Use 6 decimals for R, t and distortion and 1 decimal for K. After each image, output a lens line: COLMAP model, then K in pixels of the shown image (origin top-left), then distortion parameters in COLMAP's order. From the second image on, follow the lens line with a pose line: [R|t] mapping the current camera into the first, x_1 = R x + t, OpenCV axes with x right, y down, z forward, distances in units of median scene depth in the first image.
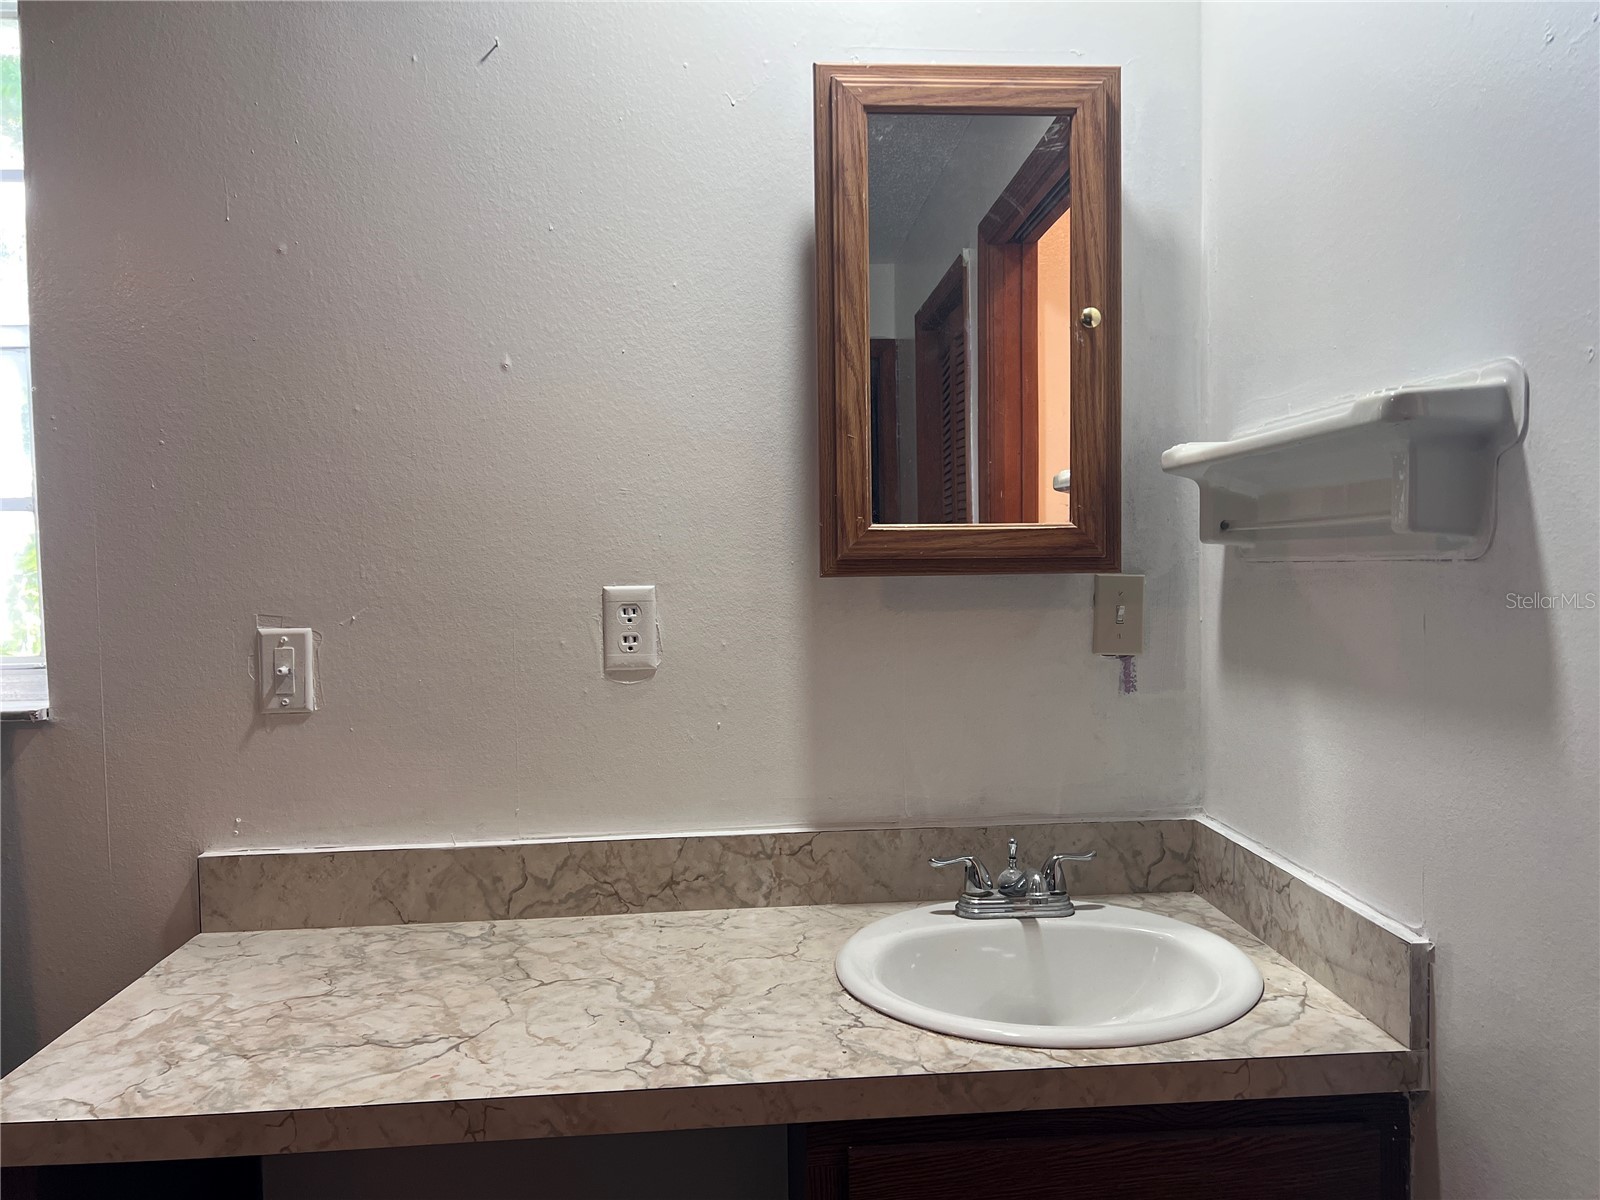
lens RADIAL K [[1212.3, 0, 801.0], [0, 1212.3, 608.7], [0, 0, 1]] dist [0.086609, -0.090201]
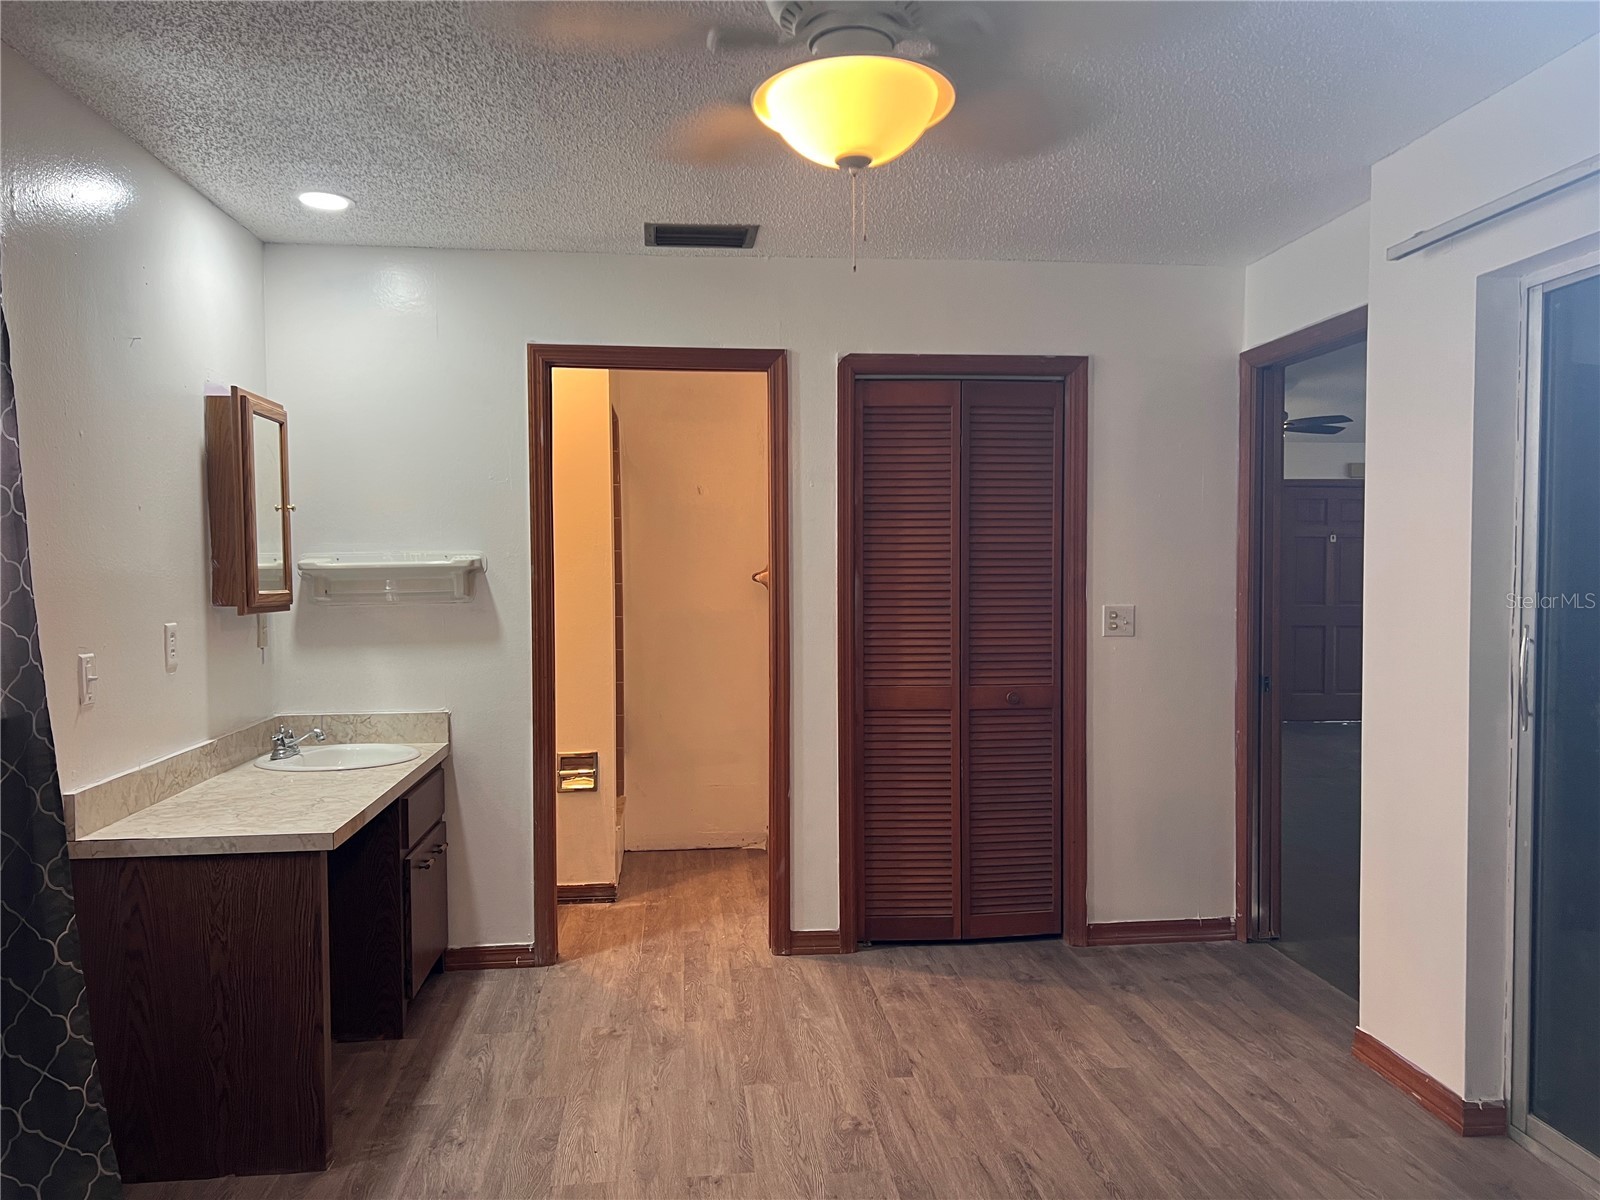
lens RADIAL K [[1212.3, 0, 801.0], [0, 1212.3, 608.7], [0, 0, 1]] dist [0.086609, -0.090201]
pose [[-0.014949, -0.021639, 0.999654, -2.621744], [0.051755, 0.998409, 0.022386, -0.042058], [-0.998548, 0.052071, -0.013805, 0.026138]]
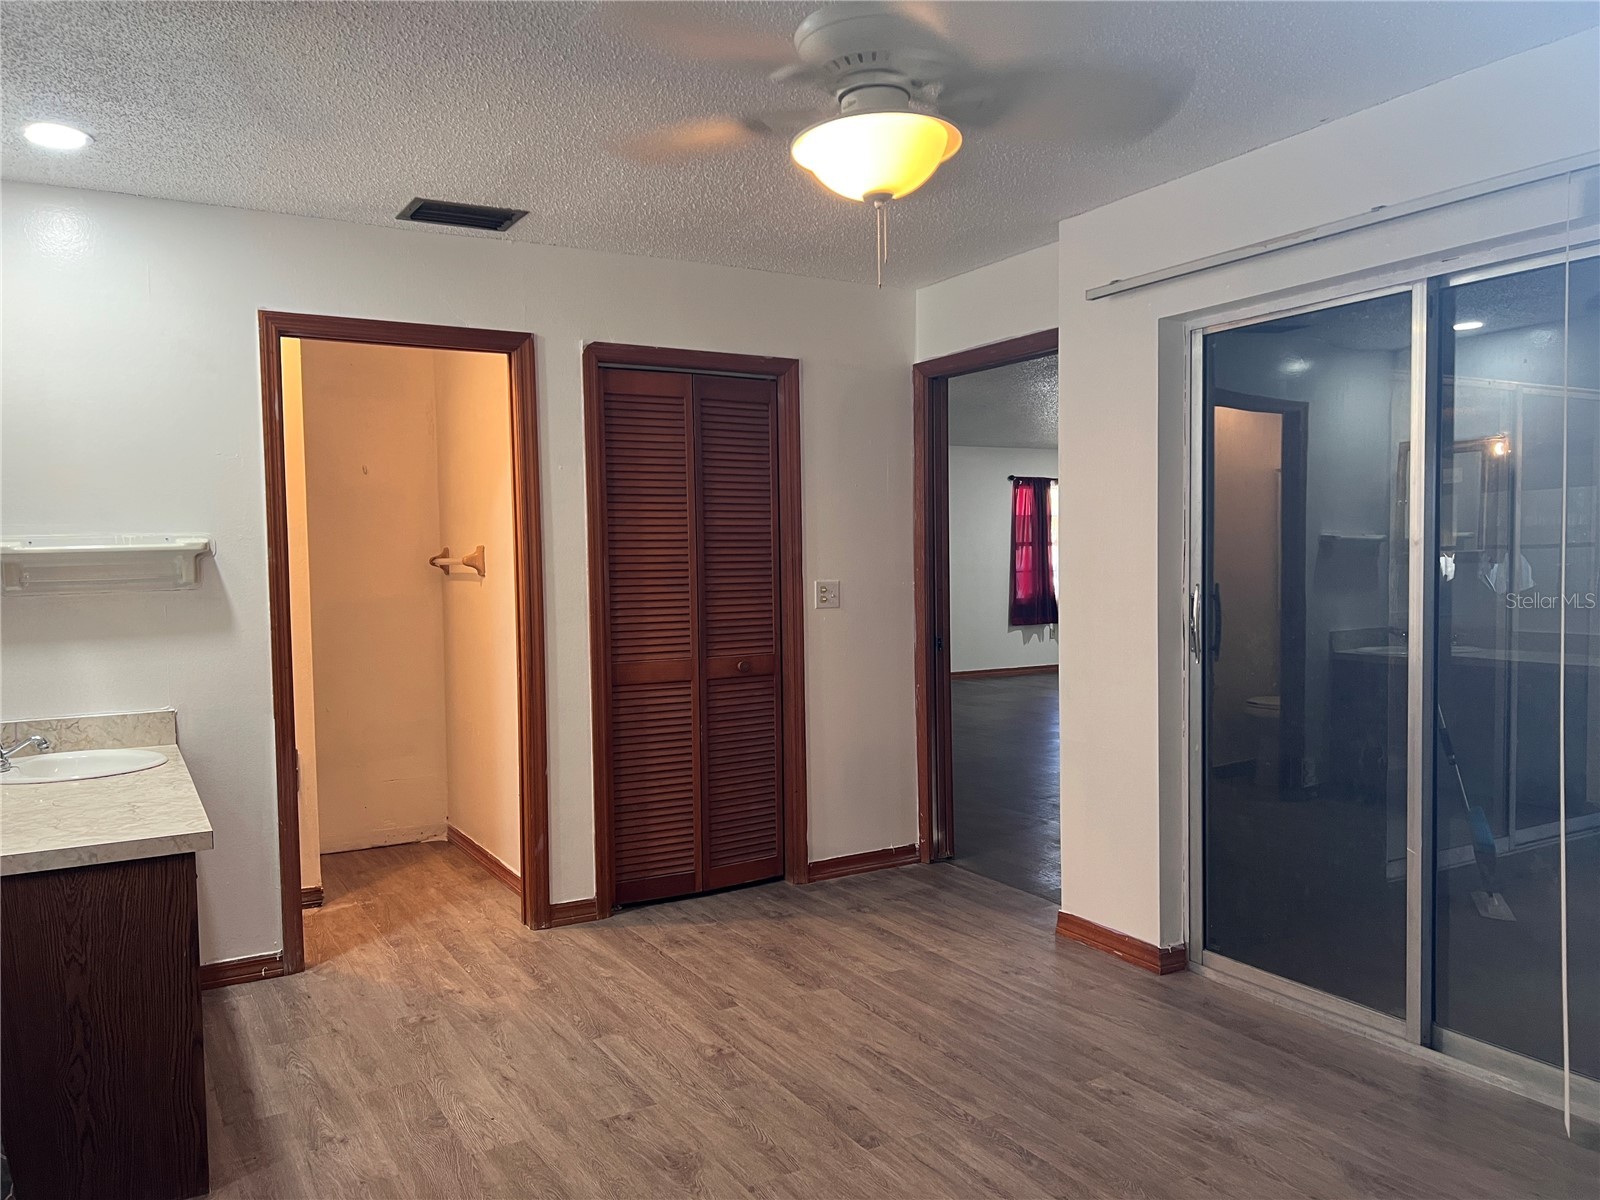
lens RADIAL K [[1212.3, 0, 801.0], [0, 1212.3, 608.7], [0, 0, 1]] dist [0.086609, -0.090201]
pose [[-0.418326, -0.023537, 0.907992, -2.686143], [0.062665, 0.996534, 0.054703, -0.055647], [-0.906133, 0.079782, -0.415401, 0.735175]]
